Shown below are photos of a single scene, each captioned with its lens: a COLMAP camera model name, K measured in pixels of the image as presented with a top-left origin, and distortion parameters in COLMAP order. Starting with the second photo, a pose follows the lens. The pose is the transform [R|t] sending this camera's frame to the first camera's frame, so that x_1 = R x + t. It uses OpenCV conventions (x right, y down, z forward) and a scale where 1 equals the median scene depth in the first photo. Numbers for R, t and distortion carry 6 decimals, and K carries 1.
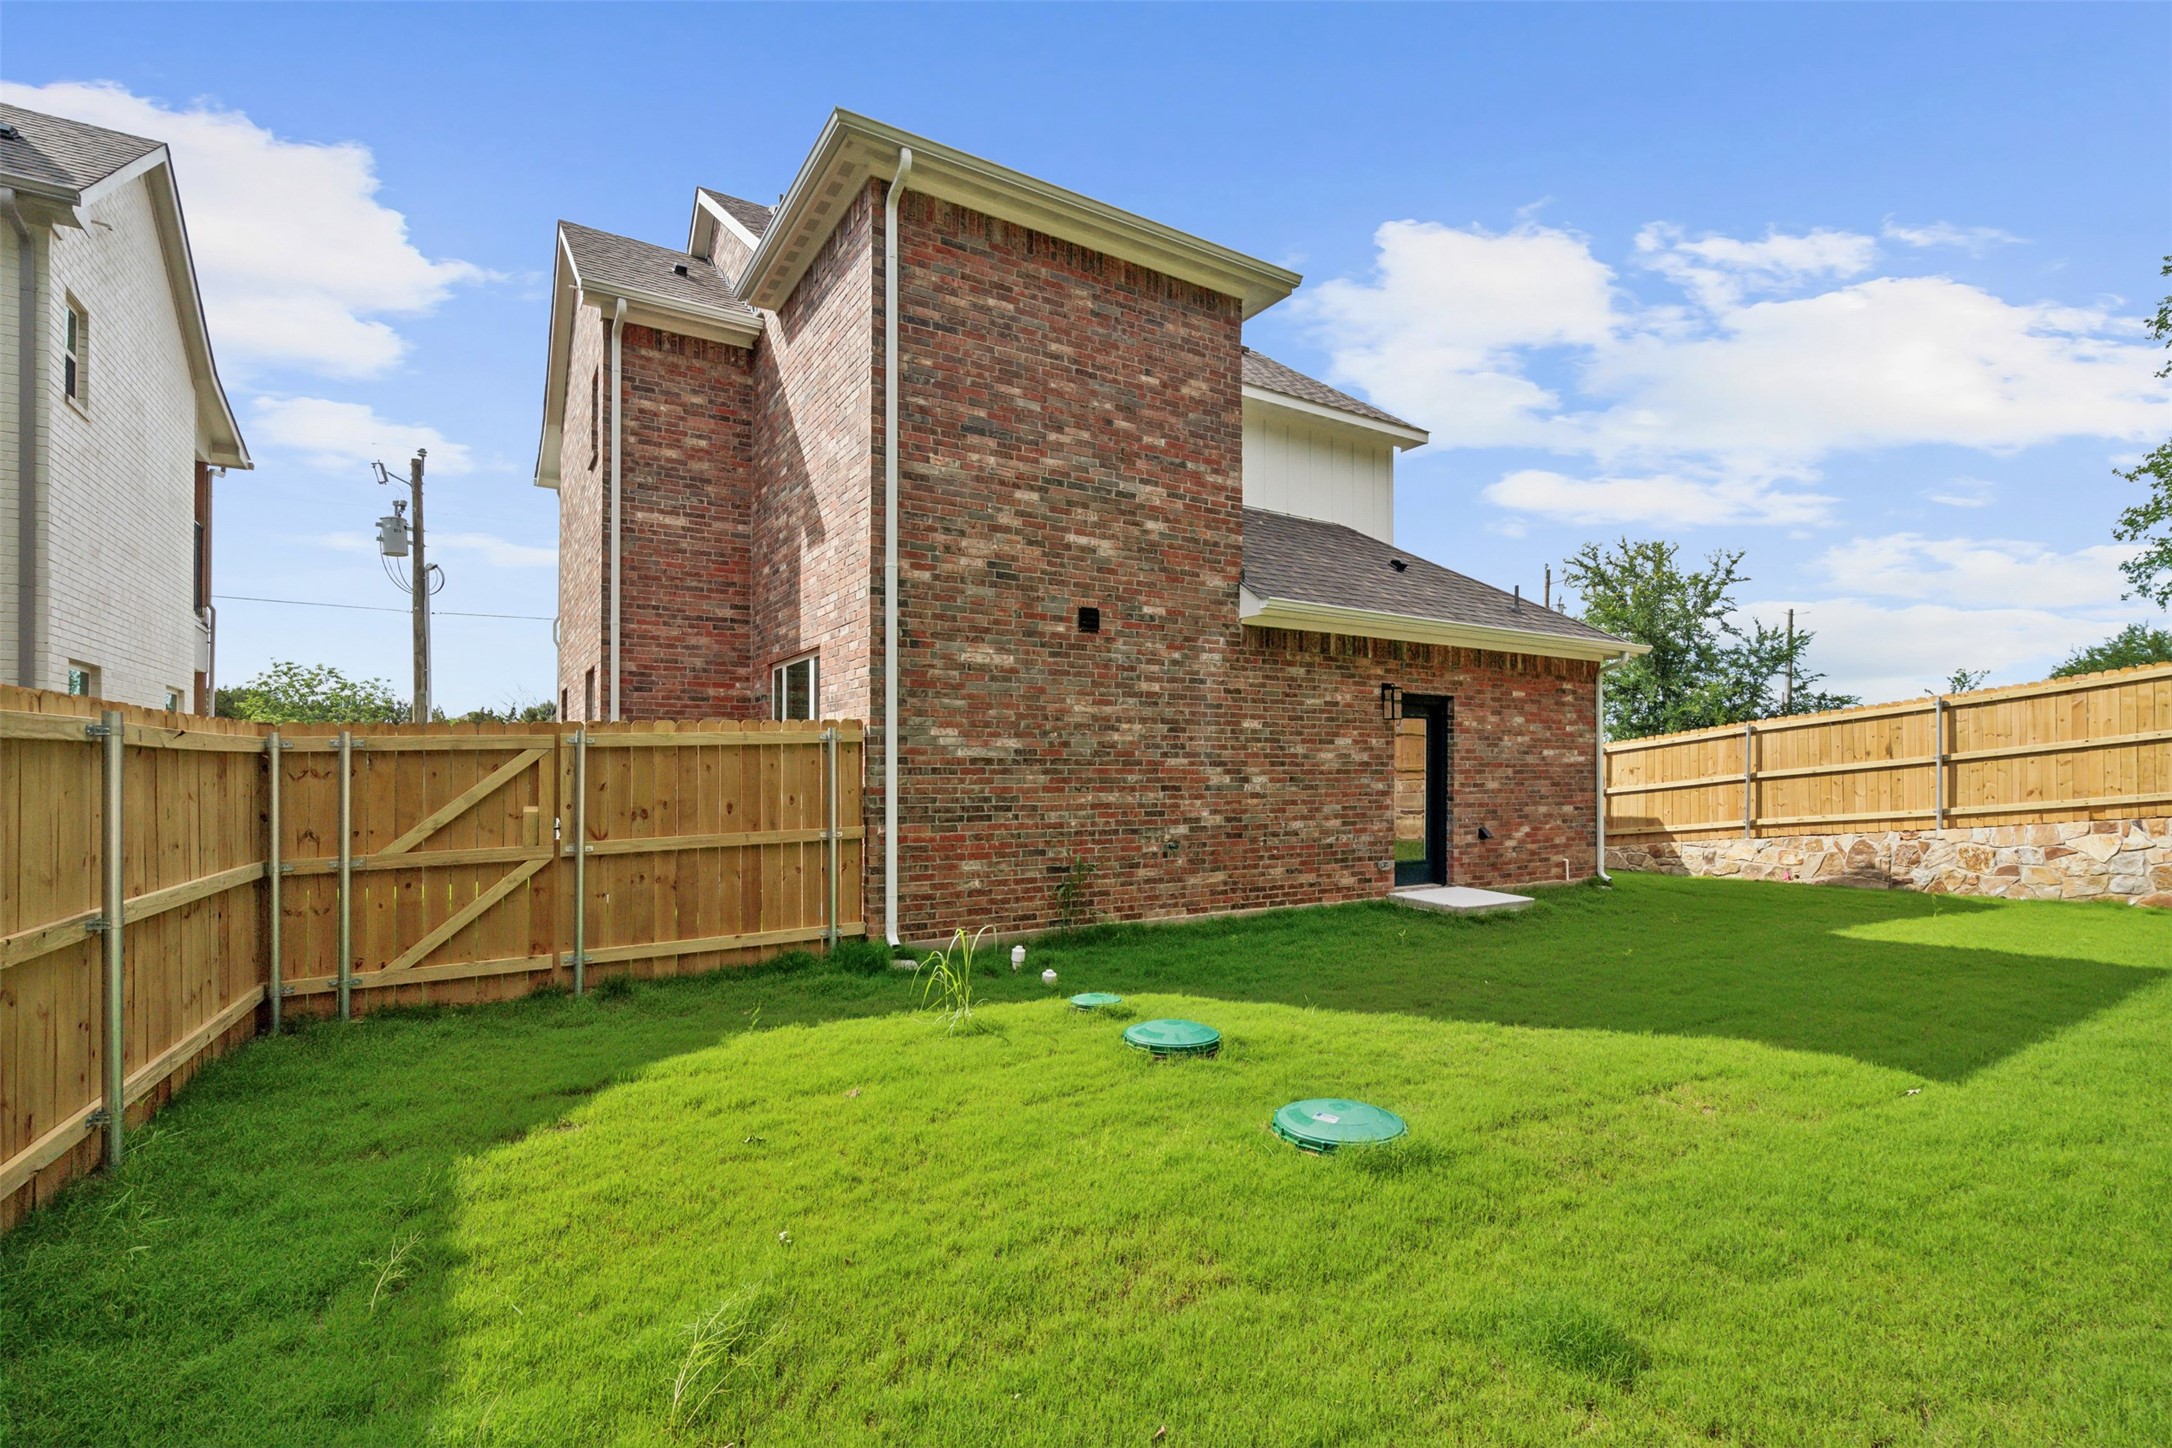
lens RADIAL K [[1000.1, 0, 1081.0], [0, 1000.1, 735.3], [0, 0, 1]] dist [-0.007698, 0.001003]
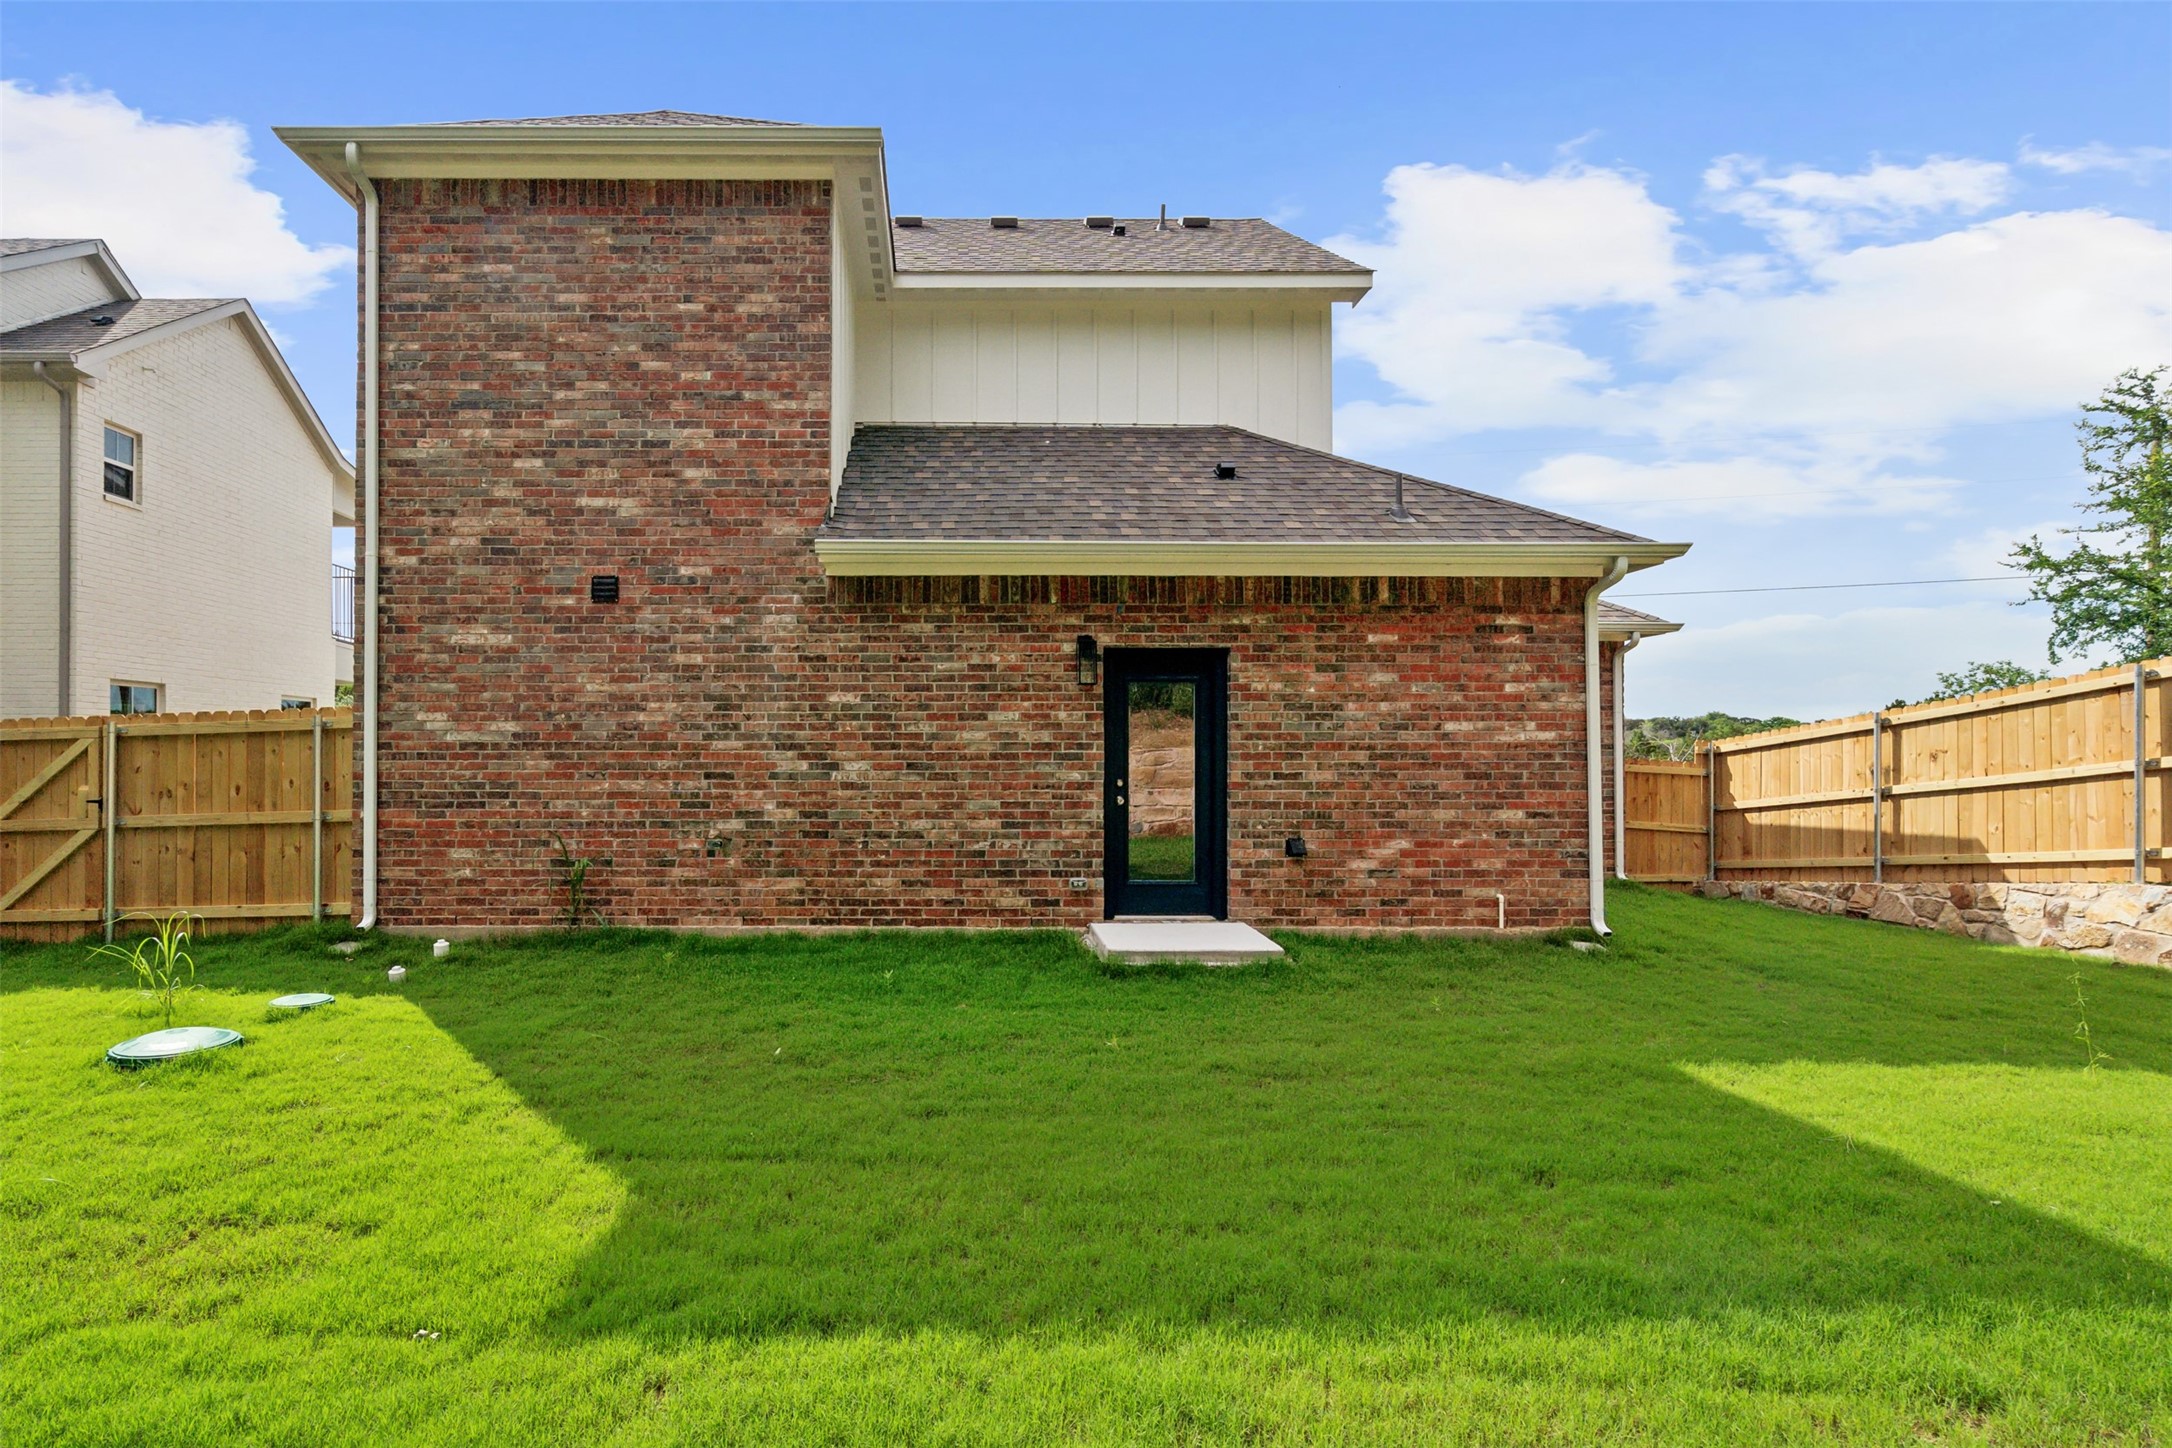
lens RADIAL K [[1030.7, 0, 952.2], [0, 1030.7, 723.1], [0, 0, 1]] dist [-0.003212, 0.000560]
pose [[0.846999, -0.021131, -0.531174, 0.722225], [0.019928, 0.999769, -0.007996, 0.018568], [0.531221, -0.003813, 0.847225, 0.354675]]
